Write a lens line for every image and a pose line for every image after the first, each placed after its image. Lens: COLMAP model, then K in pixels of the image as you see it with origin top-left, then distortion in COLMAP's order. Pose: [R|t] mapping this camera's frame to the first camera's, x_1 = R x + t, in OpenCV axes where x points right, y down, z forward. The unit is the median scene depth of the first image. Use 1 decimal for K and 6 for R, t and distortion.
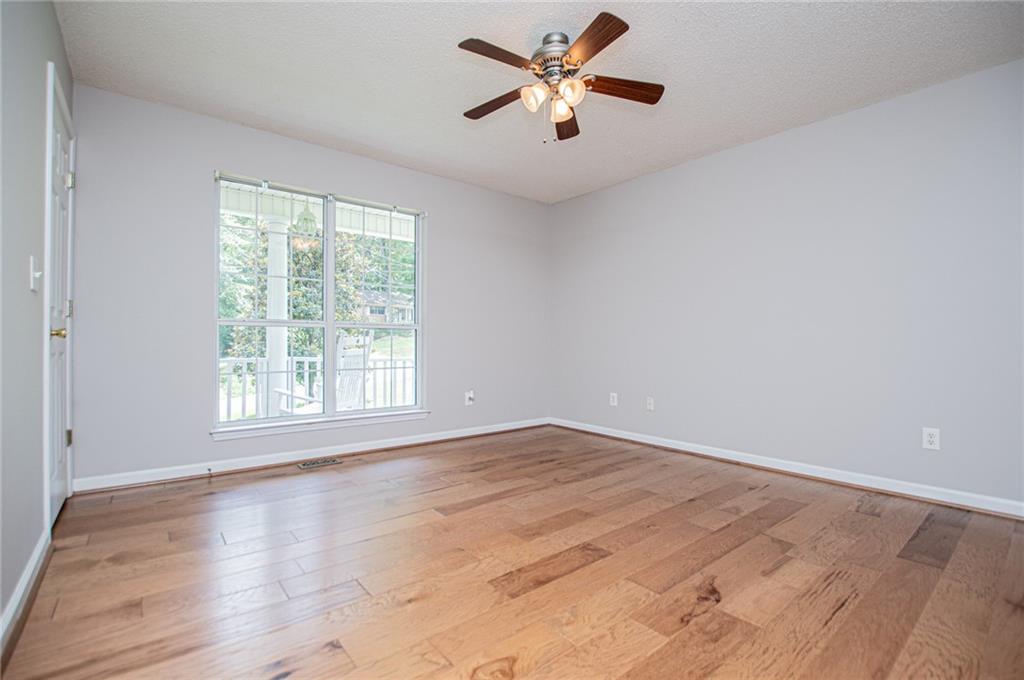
lens RADIAL K [[451.5, 0, 512.0], [0, 451.5, 340.0], [0, 0, 1]] dist [-0.020311, -0.000456]
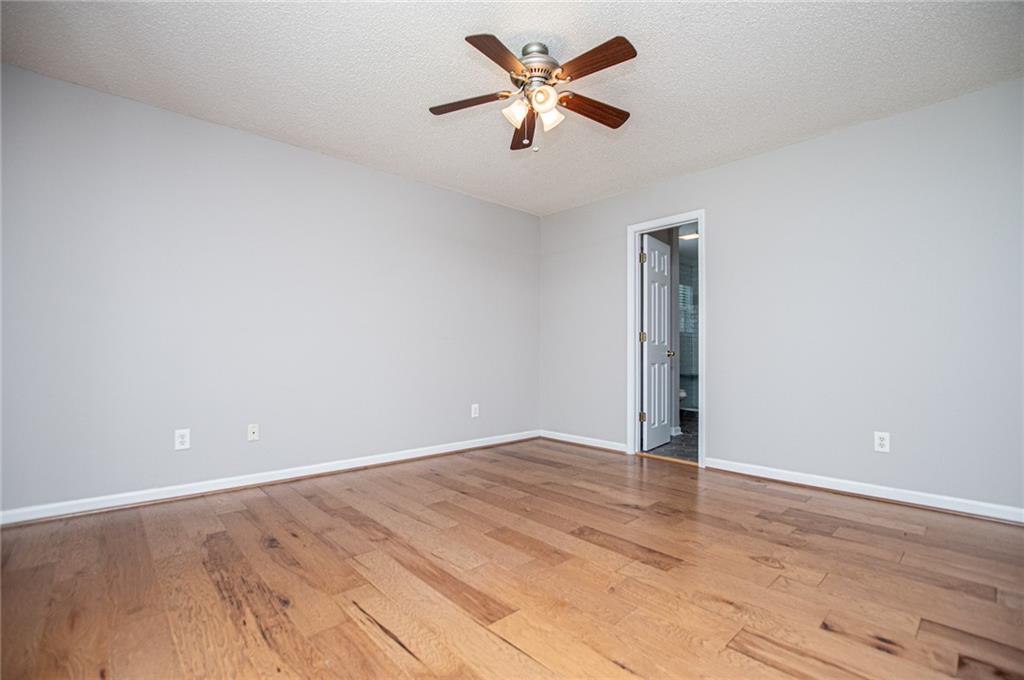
lens RADIAL K [[451.5, 0, 512.0], [0, 451.5, 340.0], [0, 0, 1]] dist [-0.020311, -0.000456]
pose [[-0.046757, 0.026265, 0.998561, -0.810050], [-0.013198, 0.999551, -0.026909, -0.002262], [-0.998819, -0.014437, -0.046389, 1.002203]]
